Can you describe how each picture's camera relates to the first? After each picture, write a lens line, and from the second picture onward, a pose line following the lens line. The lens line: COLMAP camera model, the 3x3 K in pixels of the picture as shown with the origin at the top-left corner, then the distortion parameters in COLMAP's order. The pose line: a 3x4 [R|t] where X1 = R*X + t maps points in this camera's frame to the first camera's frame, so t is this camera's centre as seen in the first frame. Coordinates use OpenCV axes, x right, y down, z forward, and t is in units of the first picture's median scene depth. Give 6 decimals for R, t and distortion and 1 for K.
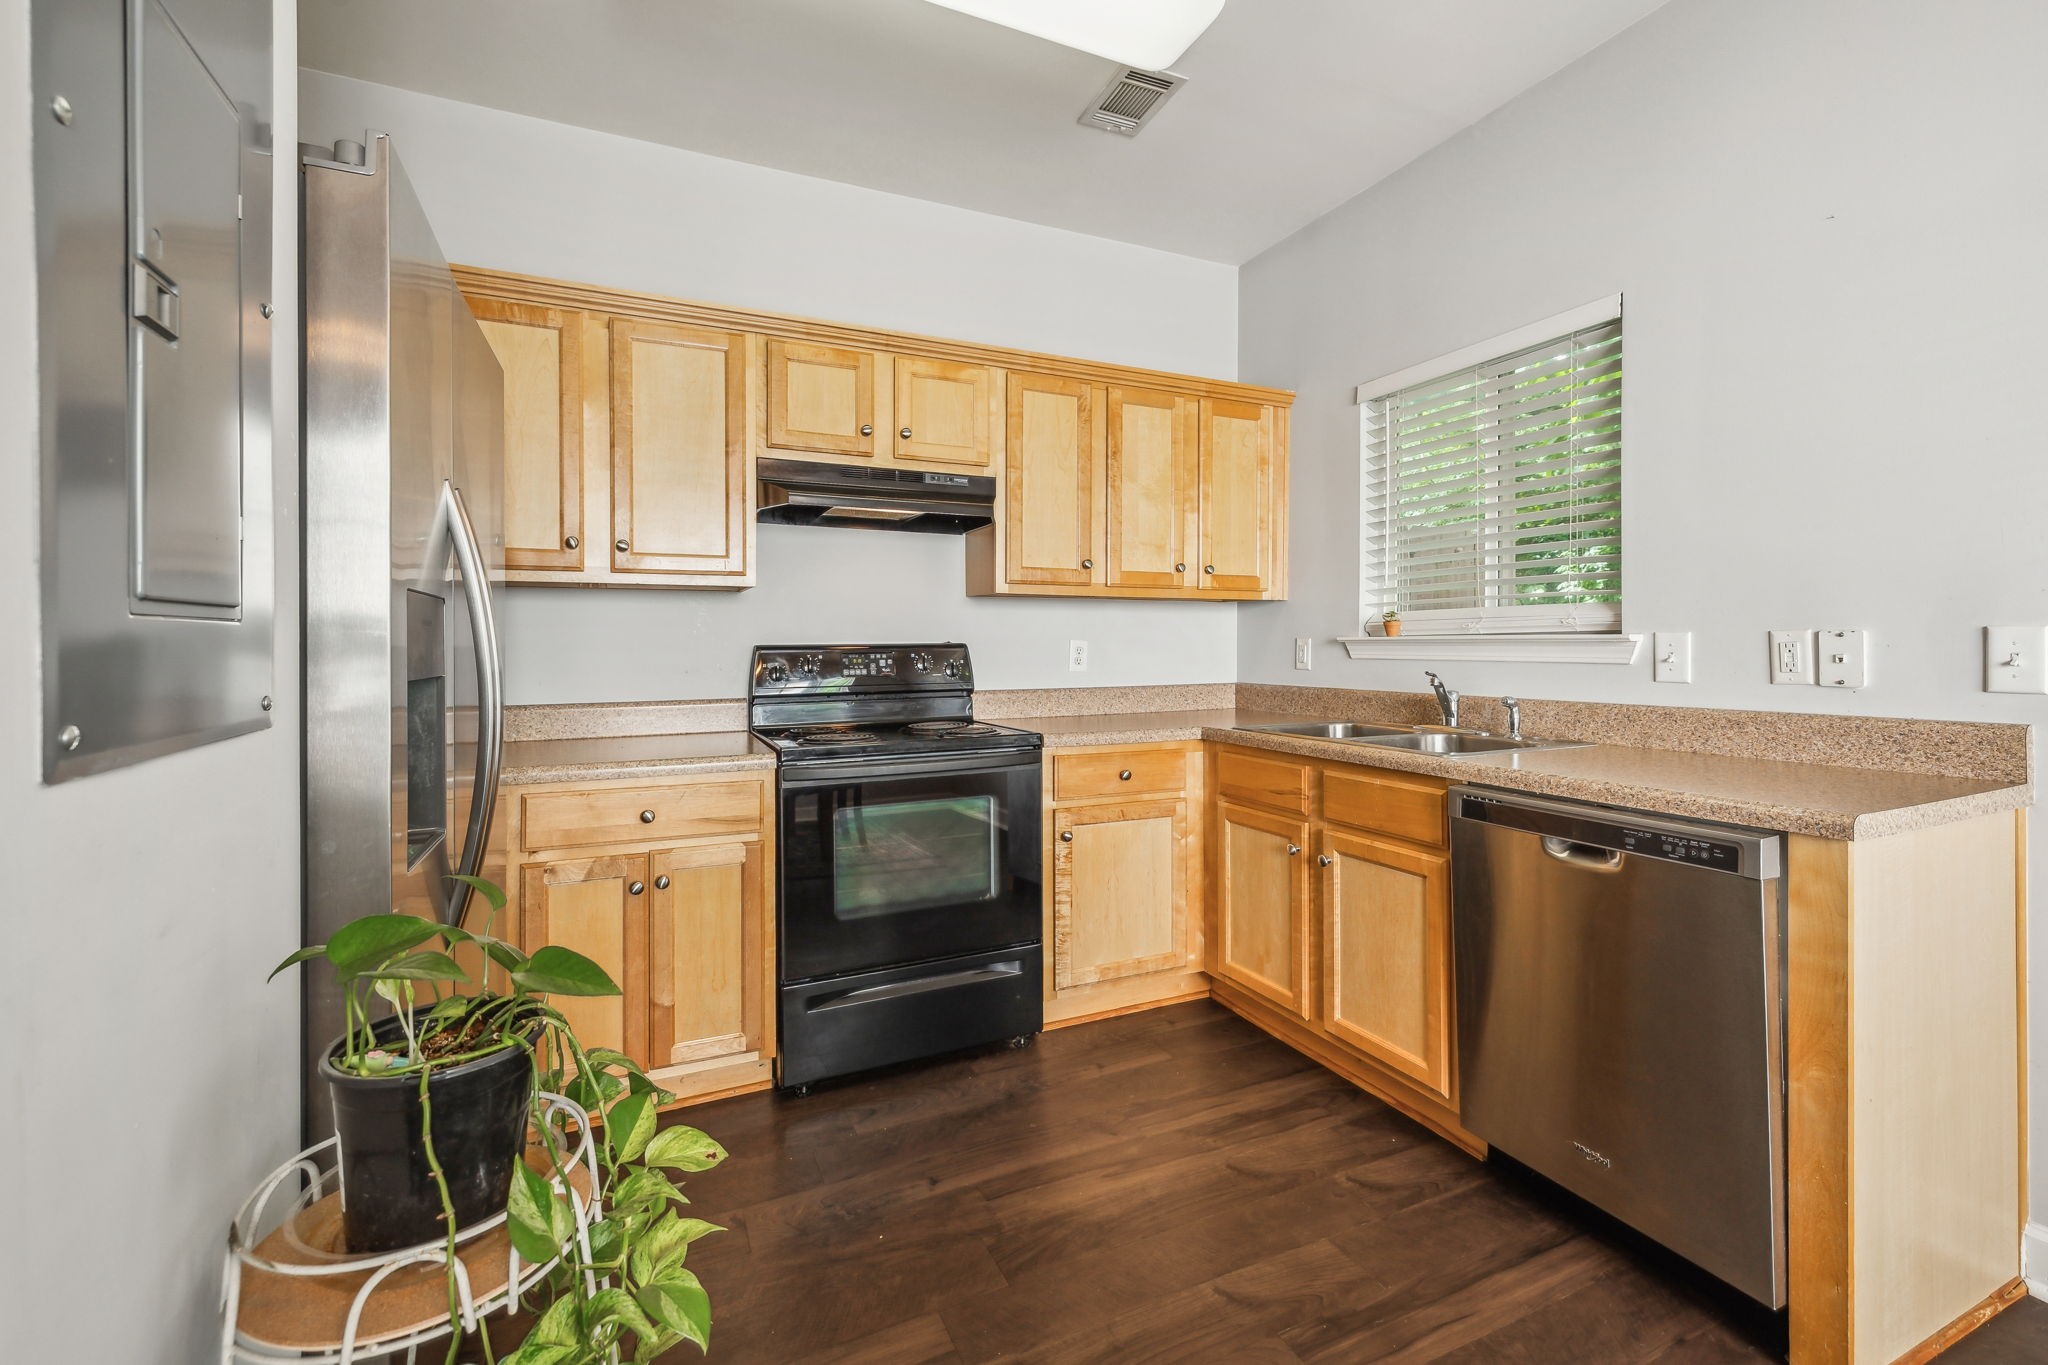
lens RADIAL K [[875.4, 0, 1033.4], [0, 875.4, 645.6], [0, 0, 1]] dist [-0.000306, 0.000335]
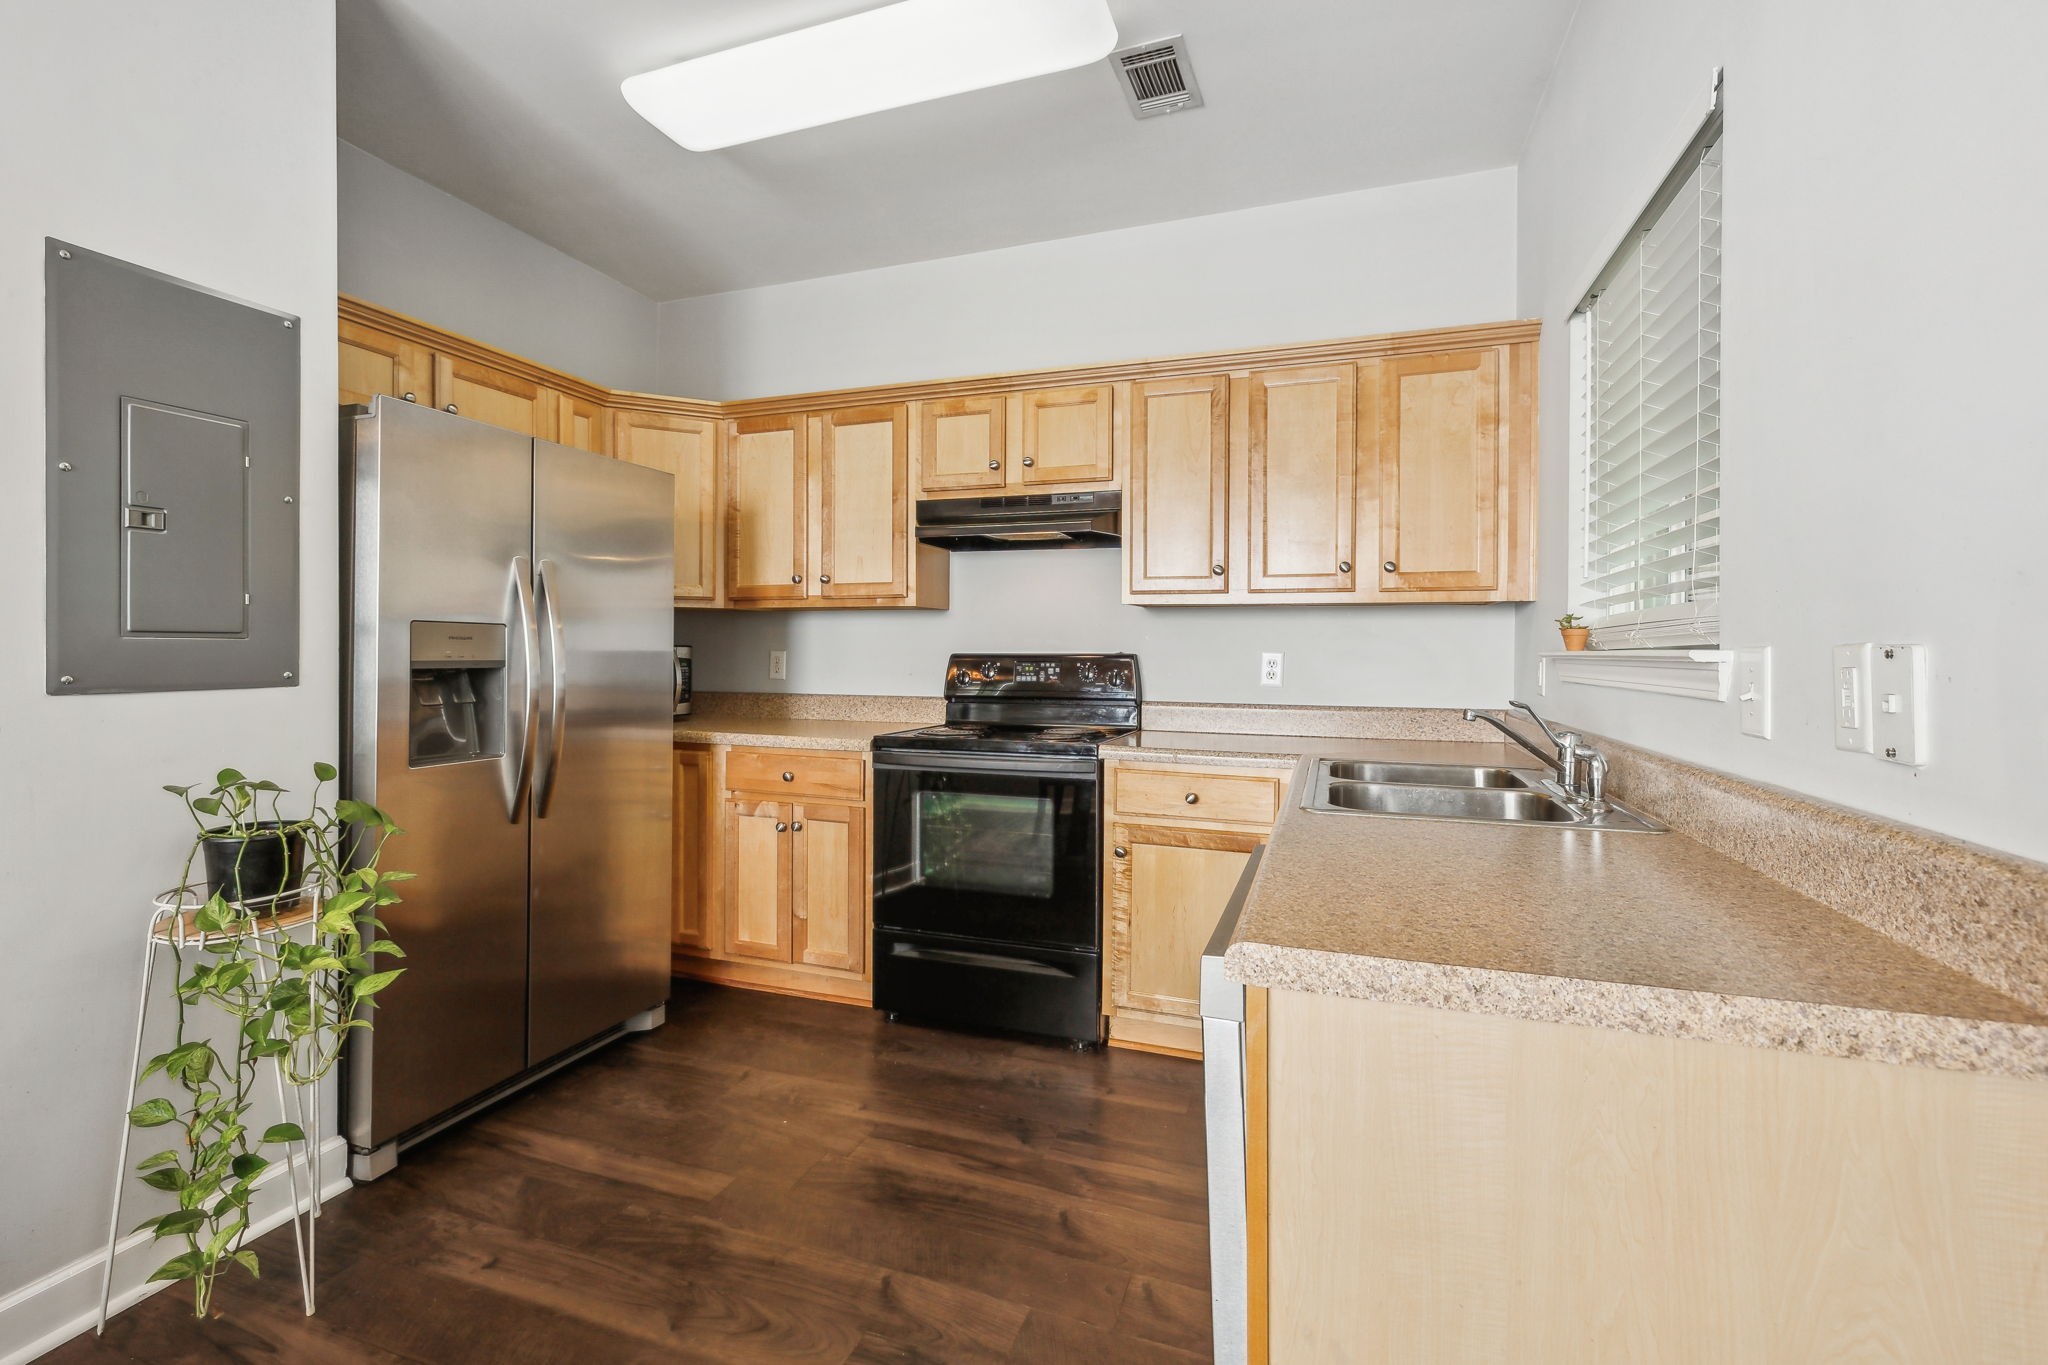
lens RADIAL K [[873.8, 0, 1033.2], [0, 873.8, 650.2], [0, 0, 1]] dist [0.000535, -0.000113]
pose [[0.717410, 0.007968, -0.696606, 0.616059], [-0.011492, 0.999934, -0.000398, -0.006093], [0.696557, 0.008291, 0.717454, 0.217551]]
